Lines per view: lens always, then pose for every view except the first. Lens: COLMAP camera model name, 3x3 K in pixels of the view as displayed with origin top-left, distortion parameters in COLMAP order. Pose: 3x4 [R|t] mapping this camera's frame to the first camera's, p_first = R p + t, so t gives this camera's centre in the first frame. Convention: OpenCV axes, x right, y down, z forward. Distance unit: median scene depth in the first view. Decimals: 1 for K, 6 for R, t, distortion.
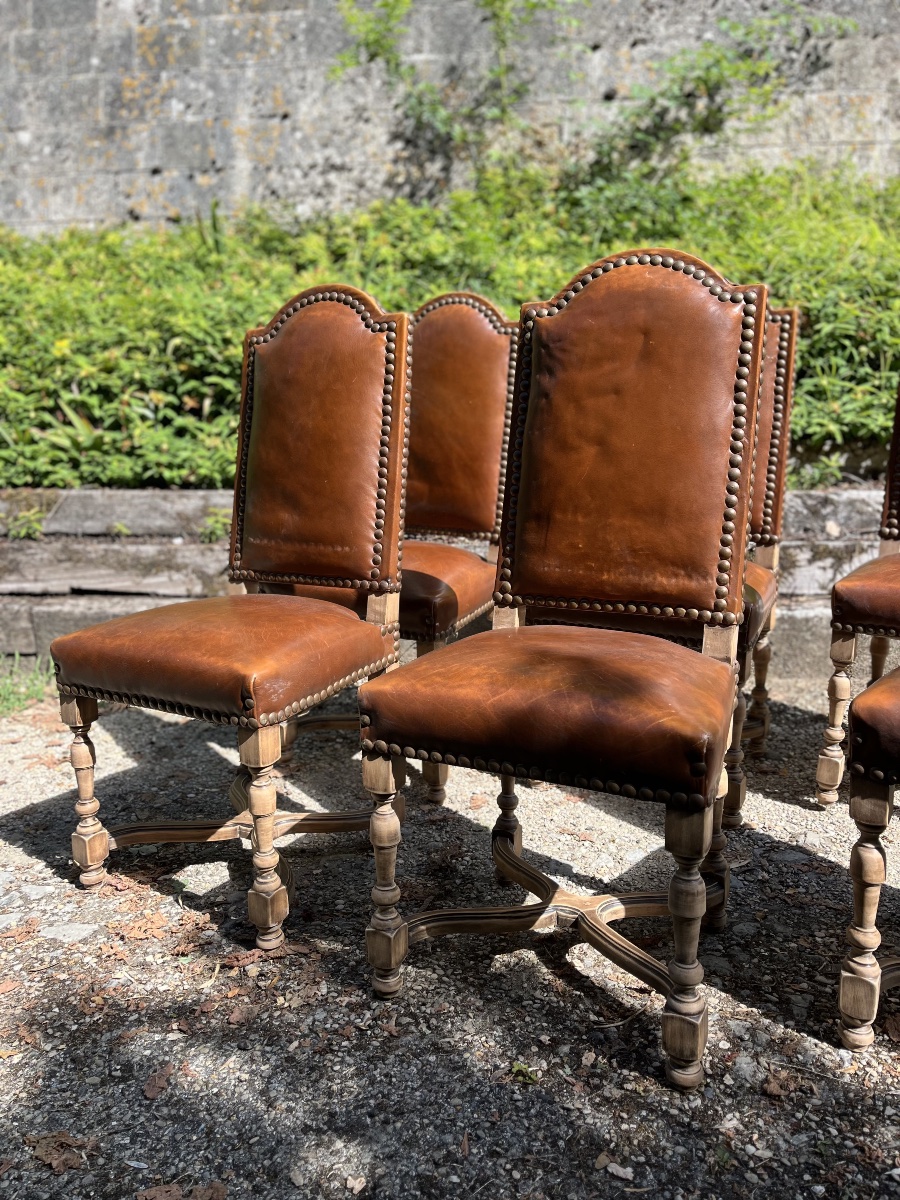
lens RADIAL K [[909.3, 0, 437.6], [0, 909.3, 598.7], [0, 0, 1]] dist [0.077488, -0.116106]
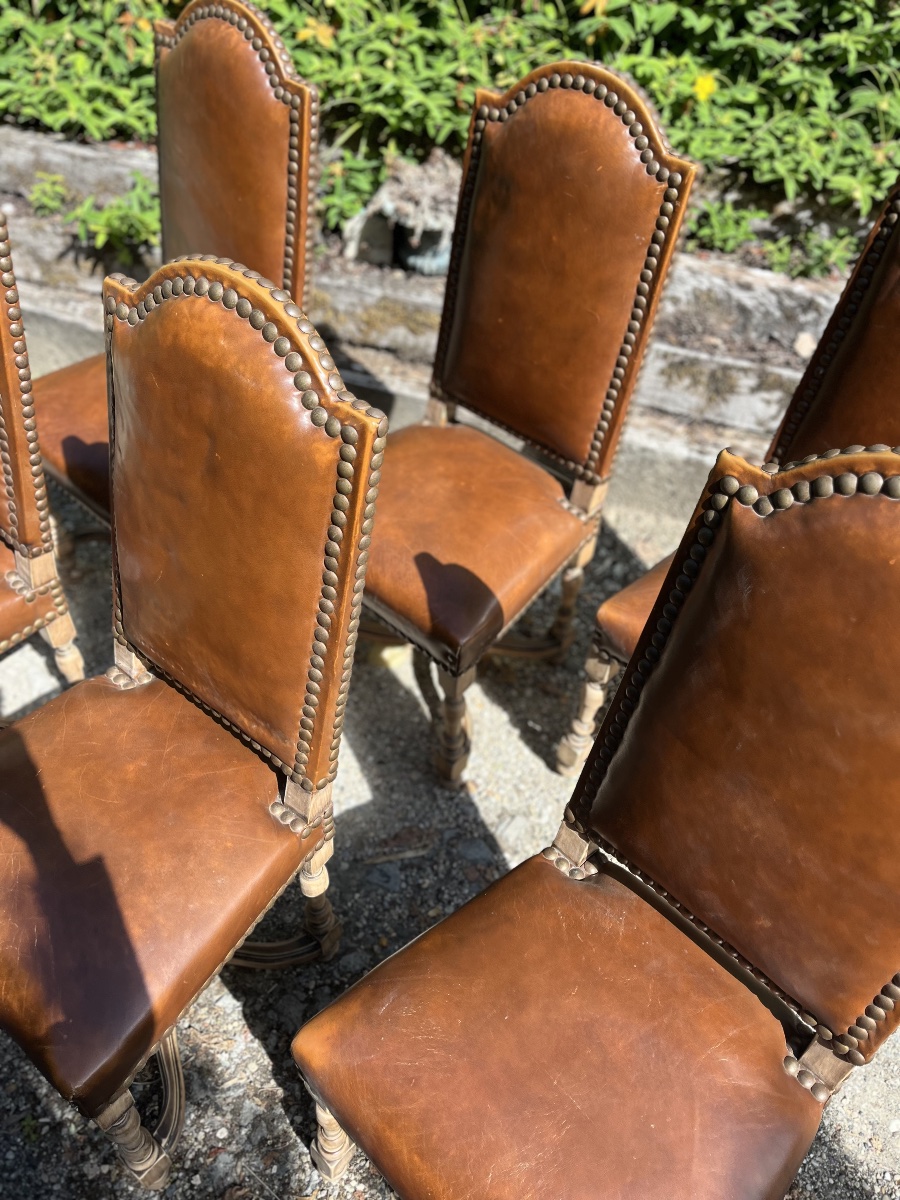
lens RADIAL K [[909.3, 0, 452.2], [0, 909.3, 597.0], [0, 0, 1]] dist [0.077488, -0.116106]
pose [[0.980075, 0.182107, -0.079304, 0.157308], [-0.105244, 0.814725, 0.570216, -0.197338], [0.168451, -0.550509, 0.817658, 0.143203]]
